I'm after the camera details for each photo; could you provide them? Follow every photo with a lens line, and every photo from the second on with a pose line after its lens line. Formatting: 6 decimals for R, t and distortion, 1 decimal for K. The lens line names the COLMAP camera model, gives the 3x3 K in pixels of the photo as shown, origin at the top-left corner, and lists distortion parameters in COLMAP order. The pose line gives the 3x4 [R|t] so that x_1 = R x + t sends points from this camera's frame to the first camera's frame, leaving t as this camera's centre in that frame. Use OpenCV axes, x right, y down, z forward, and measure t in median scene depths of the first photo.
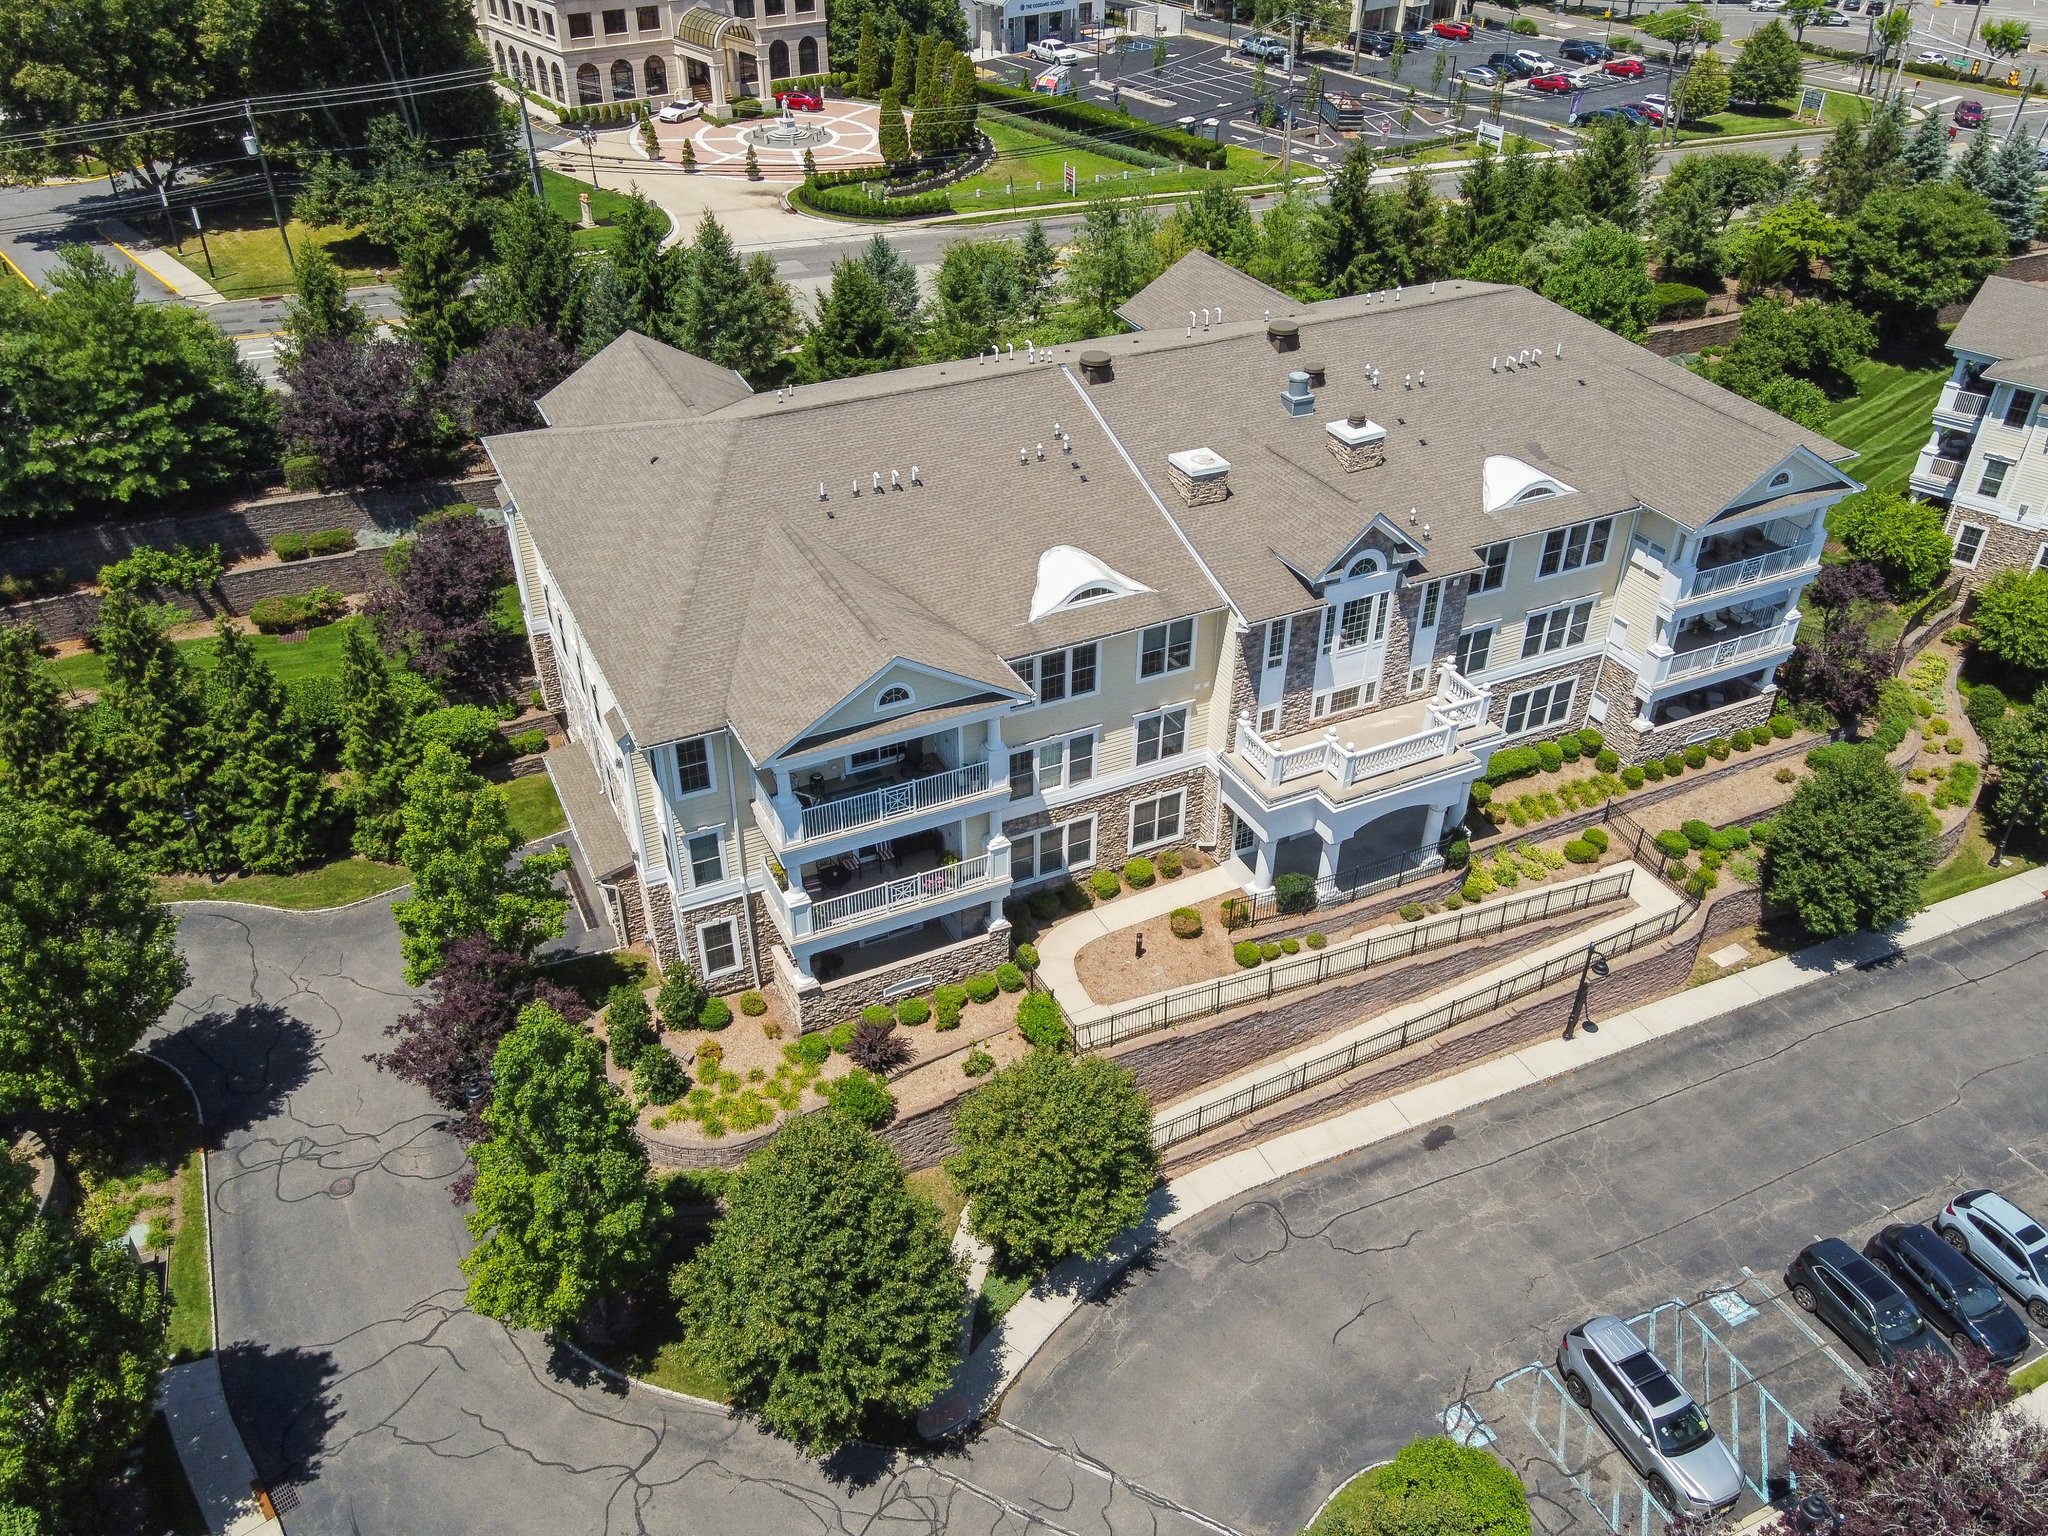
lens RADIAL K [[1585.9, 0, 1024.0], [0, 1585.9, 768.0], [0, 0, 1]] dist [0.004847, 0.013568]
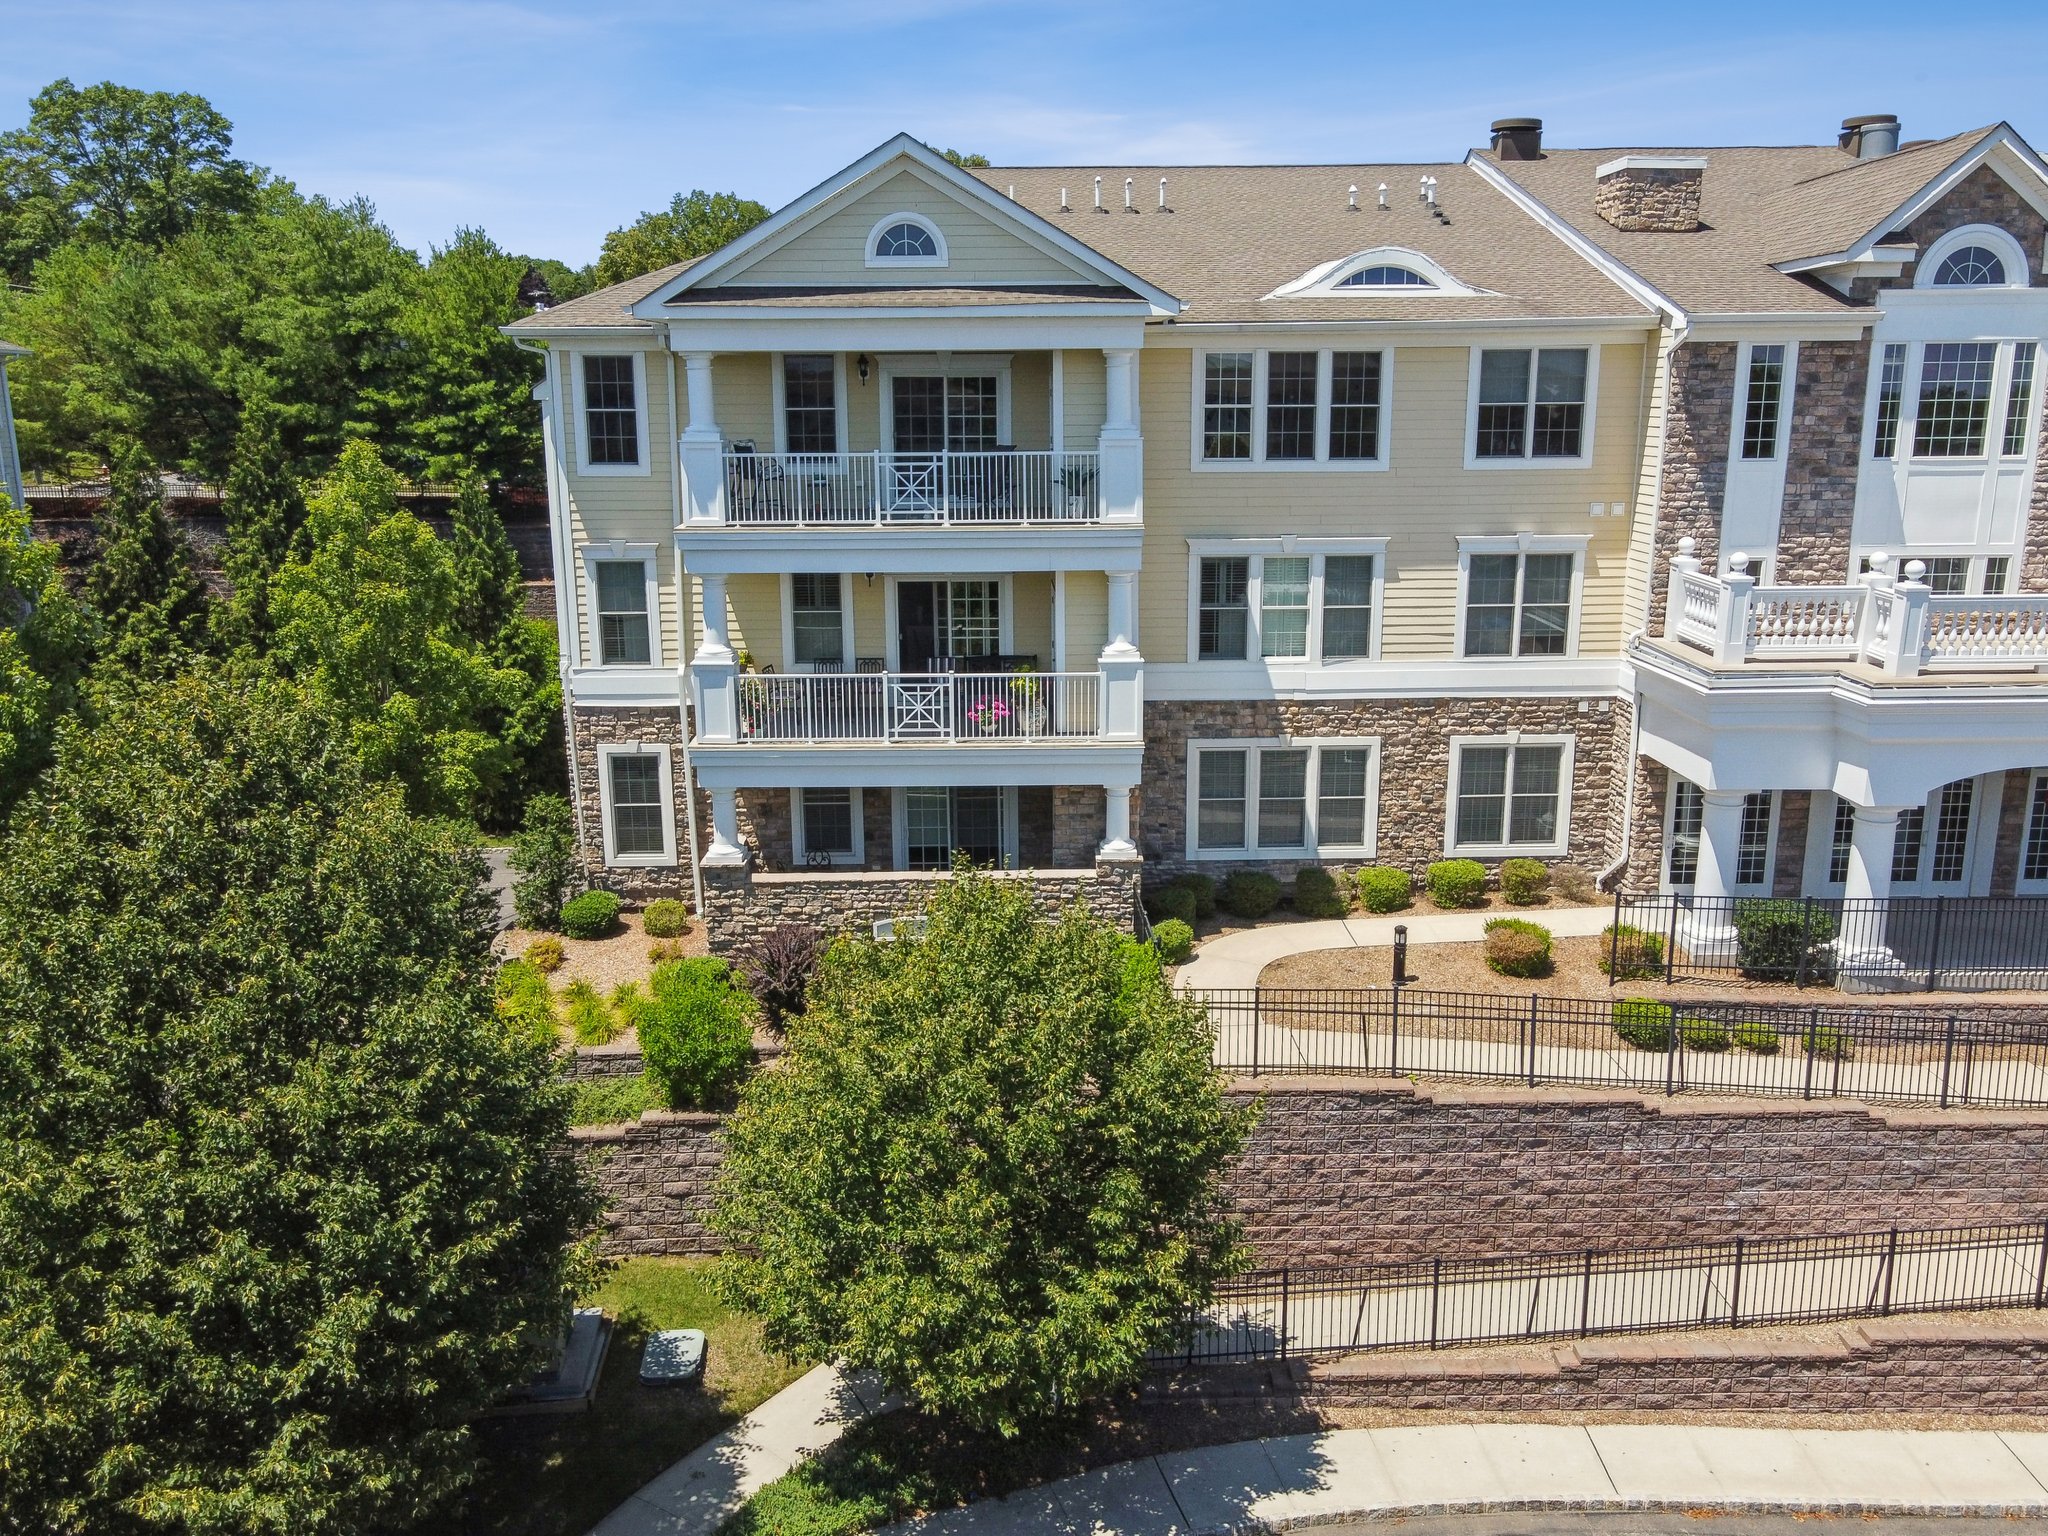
lens RADIAL K [[1579.8, 0, 1033.8], [0, 1579.8, 760.9], [0, 0, 1]] dist [0.000639, 0.008720]
pose [[0.905464, 0.084676, -0.415891, 0.151633], [-0.233222, 0.917961, -0.320867, 0.216226], [0.354602, 0.387528, 0.850929, 0.486590]]
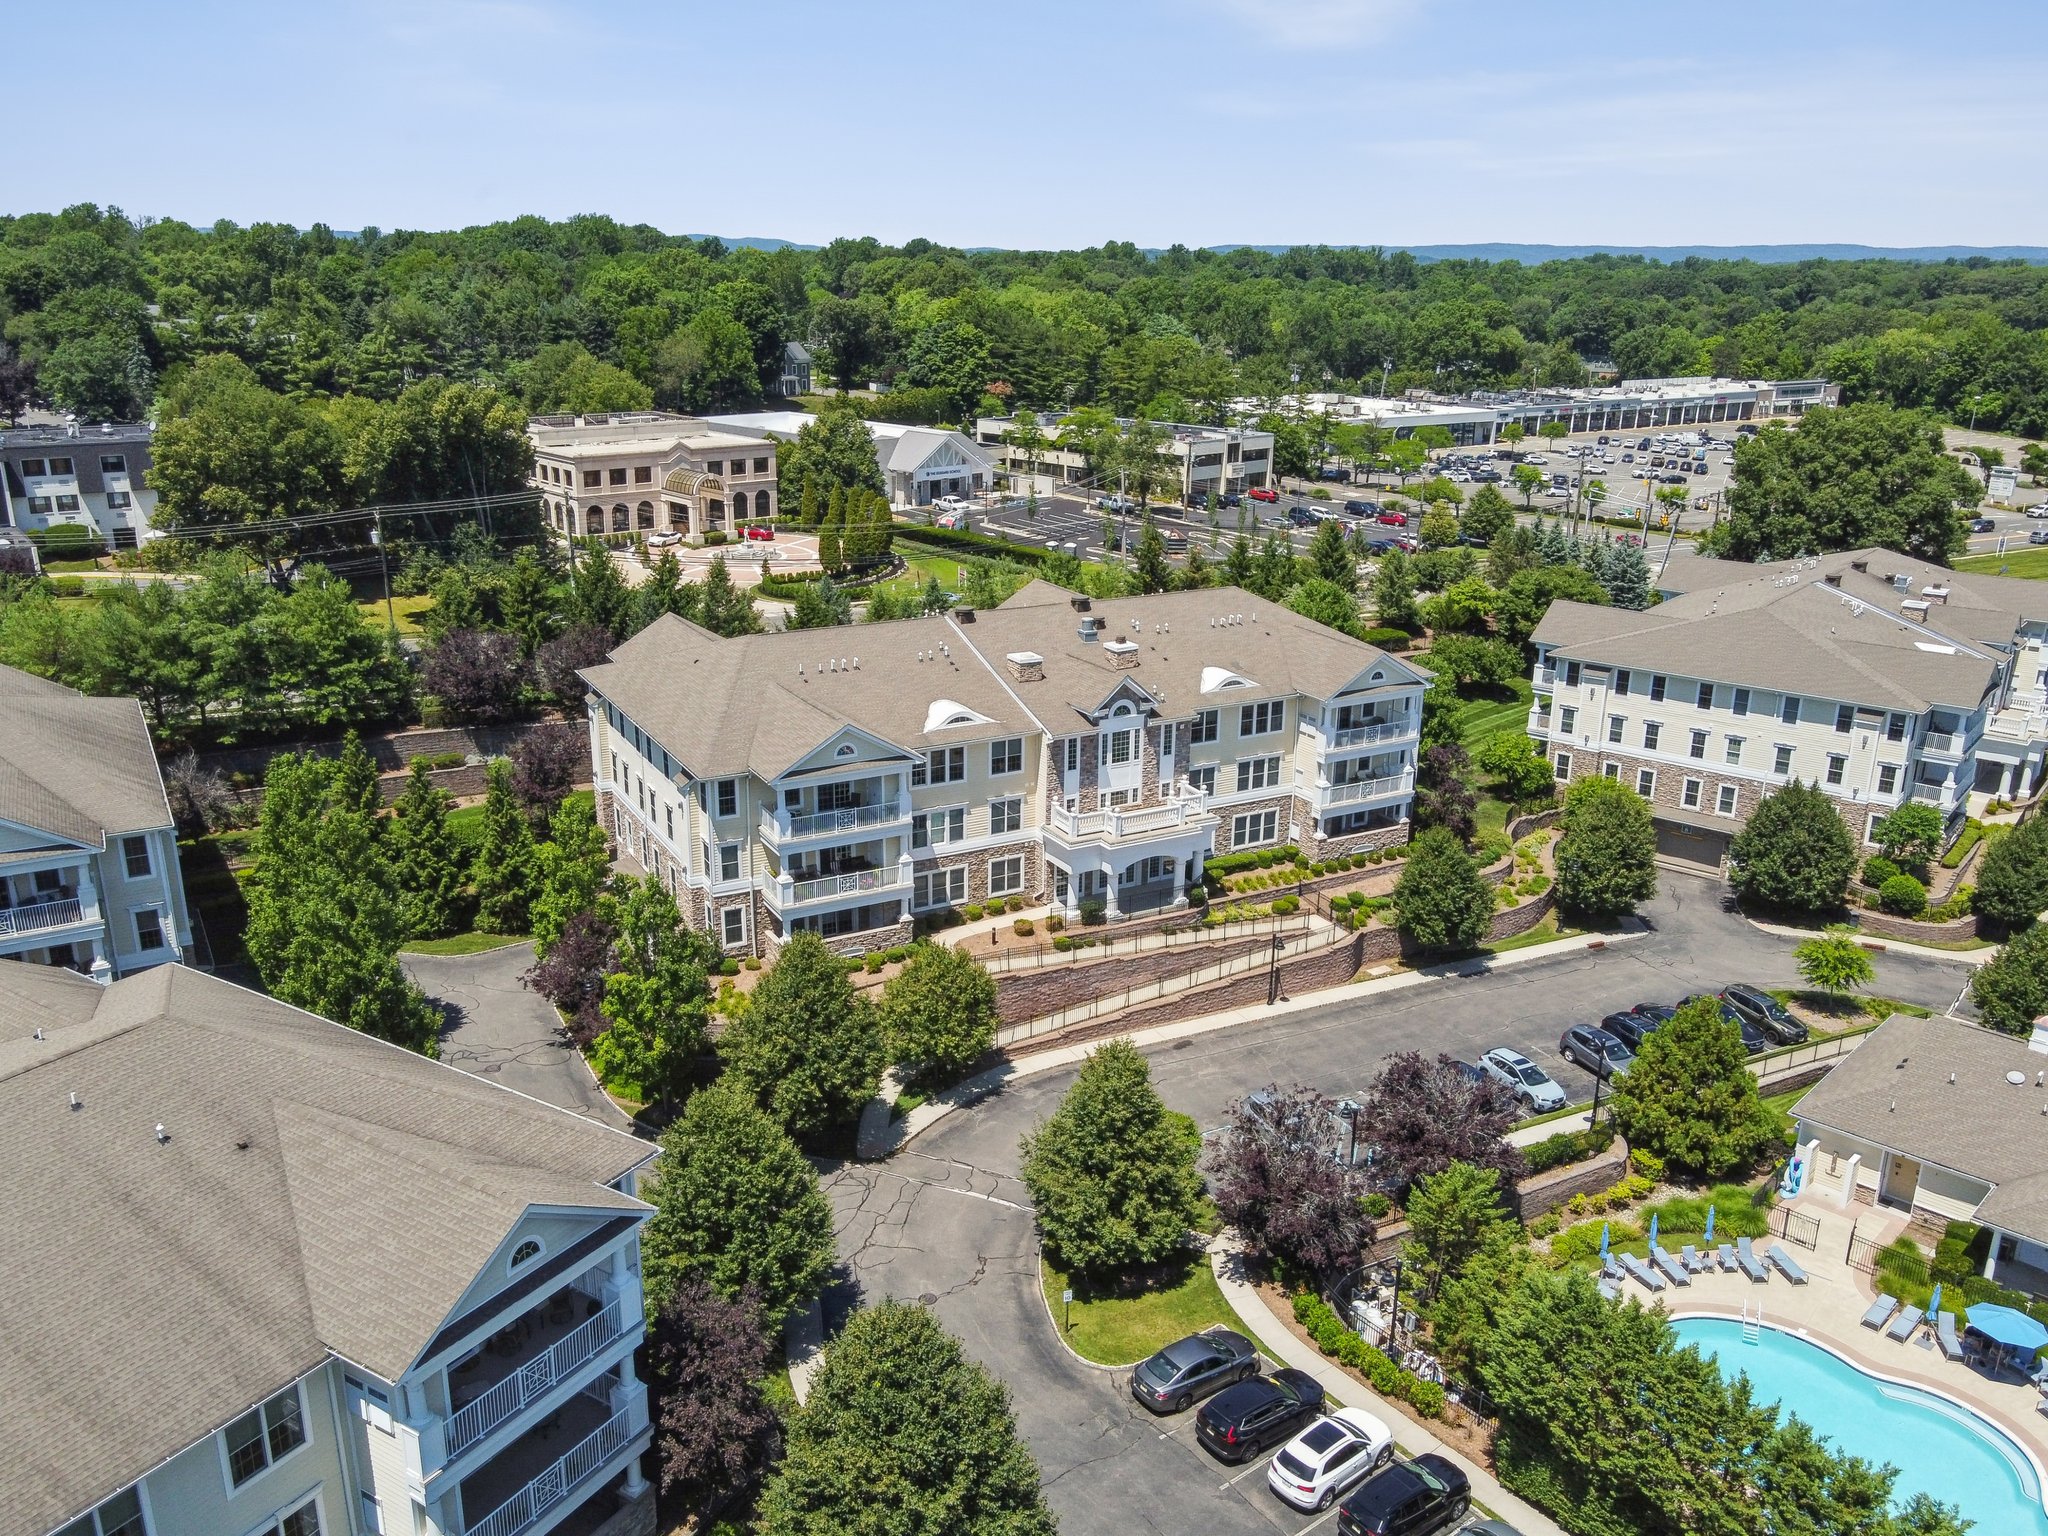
lens RADIAL K [[1659.4, 0, 1045.1], [0, 1659.4, 769.8], [0, 0, 1]] dist [-0.032665, 0.146134]
pose [[0.997966, -0.009463, 0.063046, 0.018207], [0.027676, 0.955182, -0.294722, 0.408584], [-0.057431, 0.295867, 0.953501, -0.597171]]
